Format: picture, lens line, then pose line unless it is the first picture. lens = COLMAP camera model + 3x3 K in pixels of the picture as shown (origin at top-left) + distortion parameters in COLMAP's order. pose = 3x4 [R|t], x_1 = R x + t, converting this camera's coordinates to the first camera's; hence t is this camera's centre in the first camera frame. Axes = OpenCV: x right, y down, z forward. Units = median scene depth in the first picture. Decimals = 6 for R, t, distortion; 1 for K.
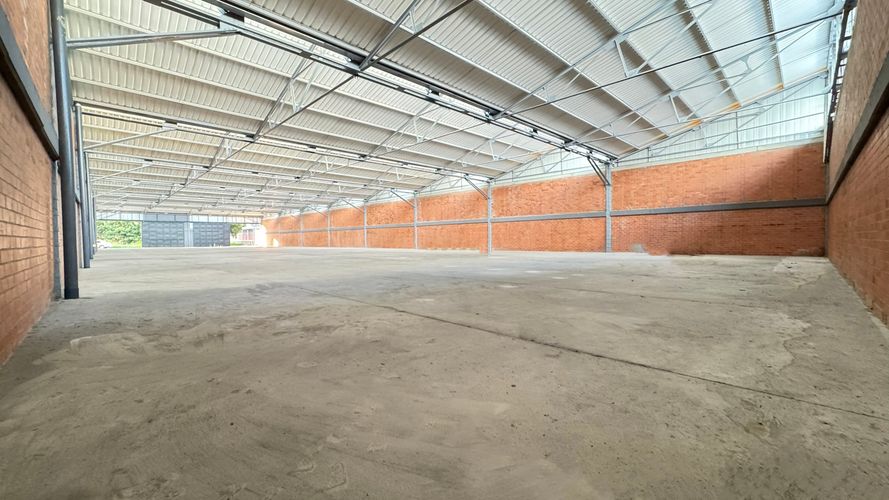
lens RADIAL K [[356.0, 0, 444.5], [0, 356.0, 250.0], [0, 0, 1]] dist [-0.002154, -0.000217]
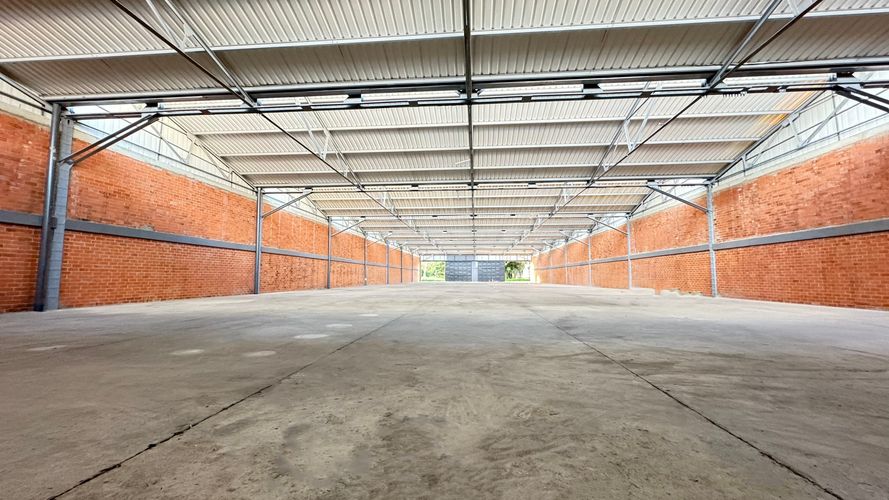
lens RADIAL K [[353.7, 0, 444.5], [0, 353.7, 250.0], [0, 0, 1]] dist [-0.001728, 0.000007]
pose [[0.653659, -0.047369, -0.755305, 0.515241], [-0.030578, 0.995571, -0.088900, -0.019115], [0.756171, 0.081206, 0.649316, 0.485000]]
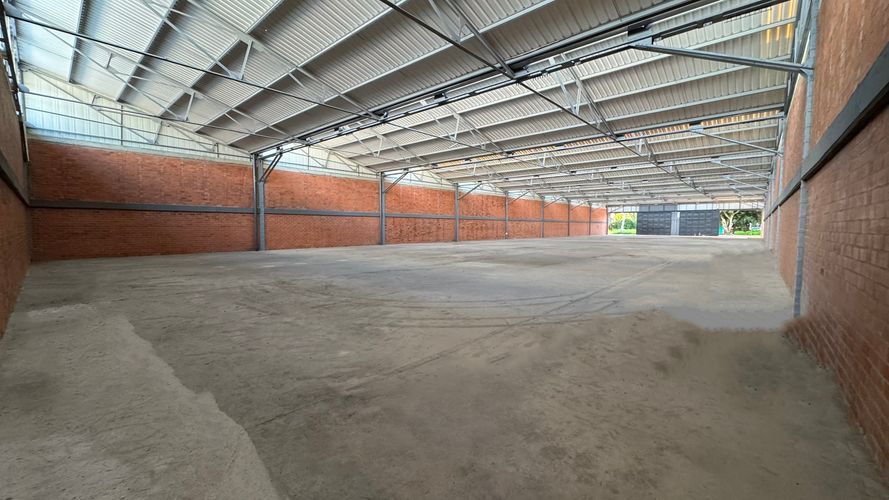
lens RADIAL K [[354.6, 0, 444.5], [0, 354.6, 250.0], [0, 0, 1]] dist [-0.001492, -0.000208]
pose [[0.075524, 0.074043, -0.994391, 1.006256], [-0.032023, 0.996905, 0.071798, -0.071477], [0.996630, 0.026421, 0.077662, 0.966630]]
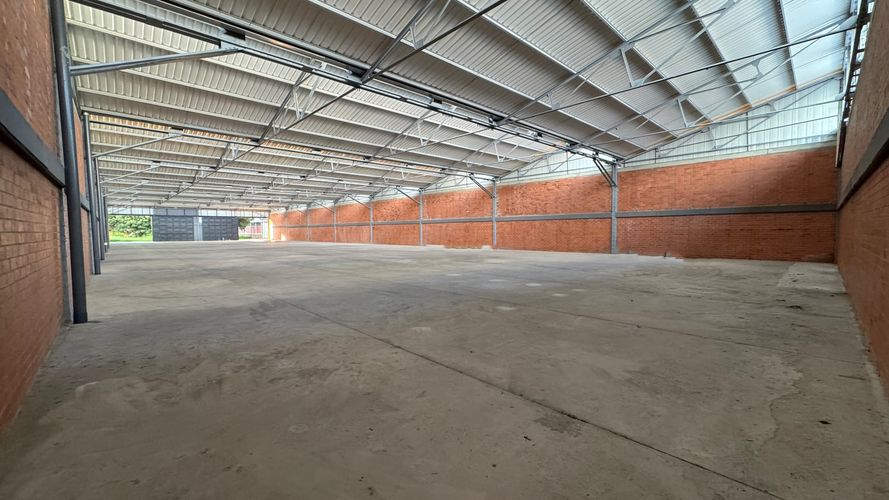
lens RADIAL K [[355.5, 0, 444.3], [0, 355.5, 250.2], [0, 0, 1]] dist [-0.001583, -0.000352]
pose [[0.999813, 0.004118, -0.018872, 0.009214], [-0.003655, 0.999694, 0.024477, -0.036793], [0.018967, -0.024404, 0.999522, -0.002073]]
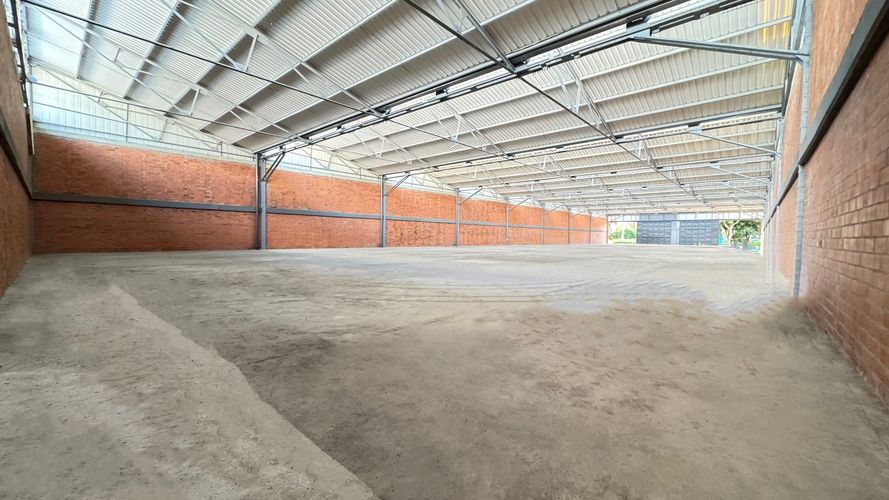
lens RADIAL K [[353.7, 0, 444.5], [0, 353.7, 250.0], [0, 0, 1]] dist [-0.001728, 0.000007]
pose [[0.073251, 0.048103, -0.996153, 1.007819], [-0.043800, 0.998028, 0.044973, -0.039186], [0.996351, 0.040338, 0.075213, 0.969845]]
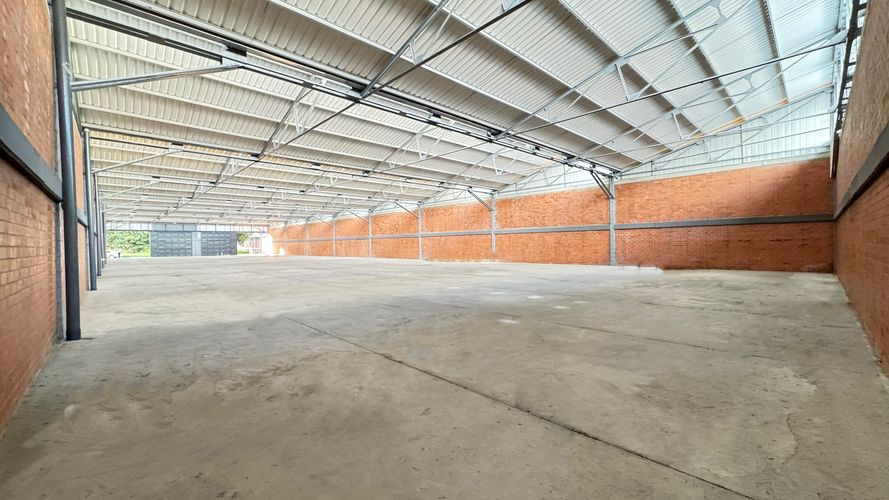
lens RADIAL K [[354.6, 0, 444.5], [0, 354.6, 250.0], [0, 0, 1]] dist [-0.001492, -0.000208]
pose [[0.999892, -0.003981, -0.014152, 0.006386], [0.003786, 0.999898, -0.013776, -0.035600], [0.014205, 0.013721, 0.999805, 0.002650]]
